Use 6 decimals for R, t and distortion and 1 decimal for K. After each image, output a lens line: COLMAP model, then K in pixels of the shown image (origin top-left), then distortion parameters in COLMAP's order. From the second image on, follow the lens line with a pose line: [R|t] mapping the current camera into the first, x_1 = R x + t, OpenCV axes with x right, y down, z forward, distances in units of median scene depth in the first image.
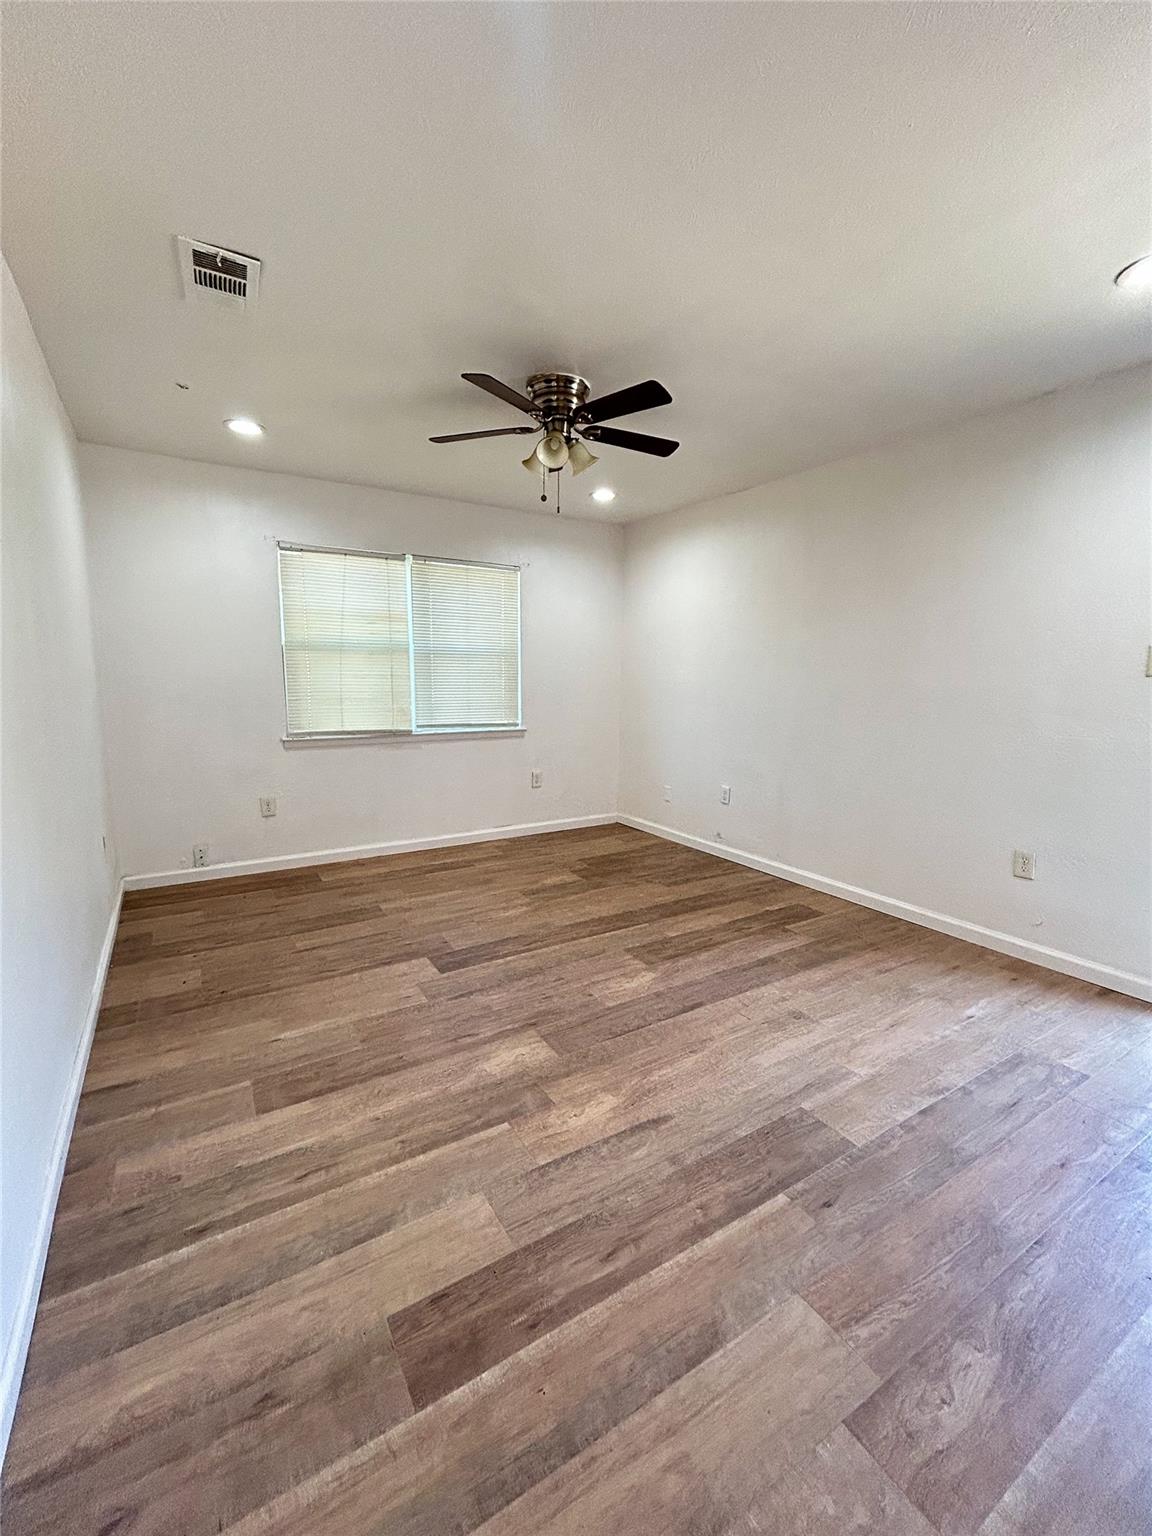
lens RADIAL K [[636.3, 0, 588.3], [0, 636.3, 766.8], [0, 0, 1]] dist [-0.002122, 0.000286]
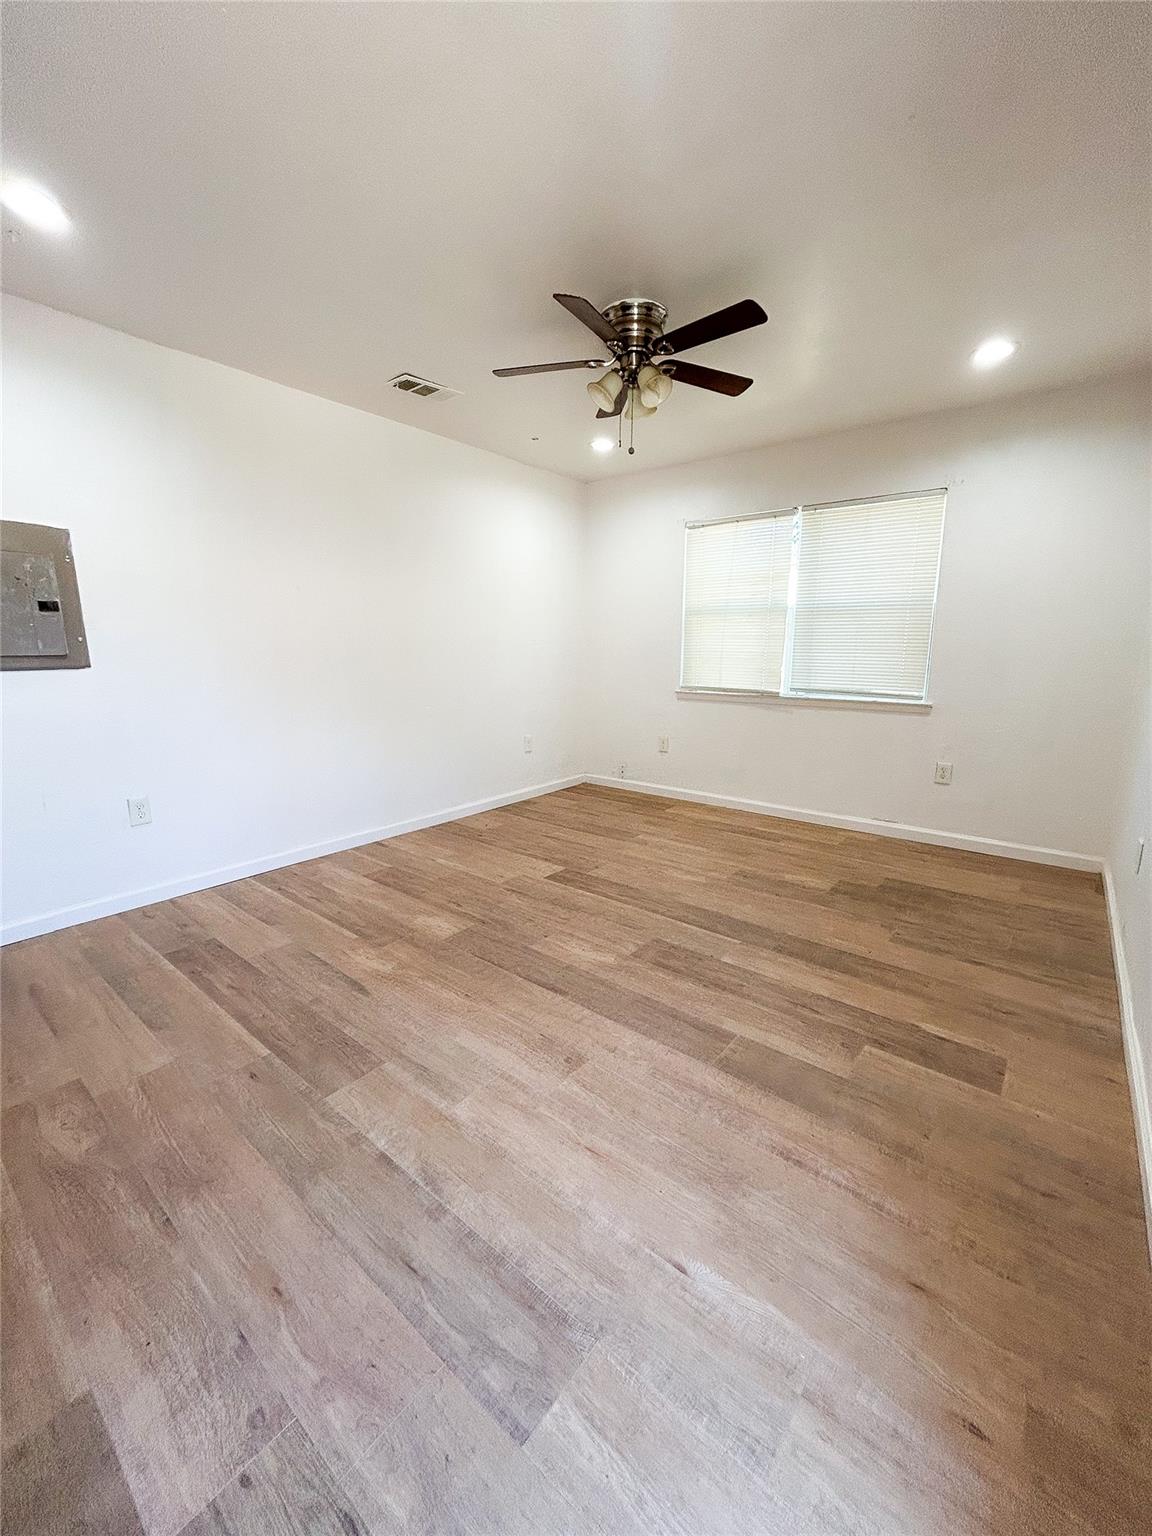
lens RADIAL K [[636.3, 0, 588.3], [0, 636.3, 766.8], [0, 0, 1]] dist [-0.002122, 0.000286]
pose [[0.321073, 0.172034, -0.931298, 0.822676], [-0.135797, 0.981564, 0.134502, -0.054313], [0.937268, 0.083283, 0.338515, 0.600266]]
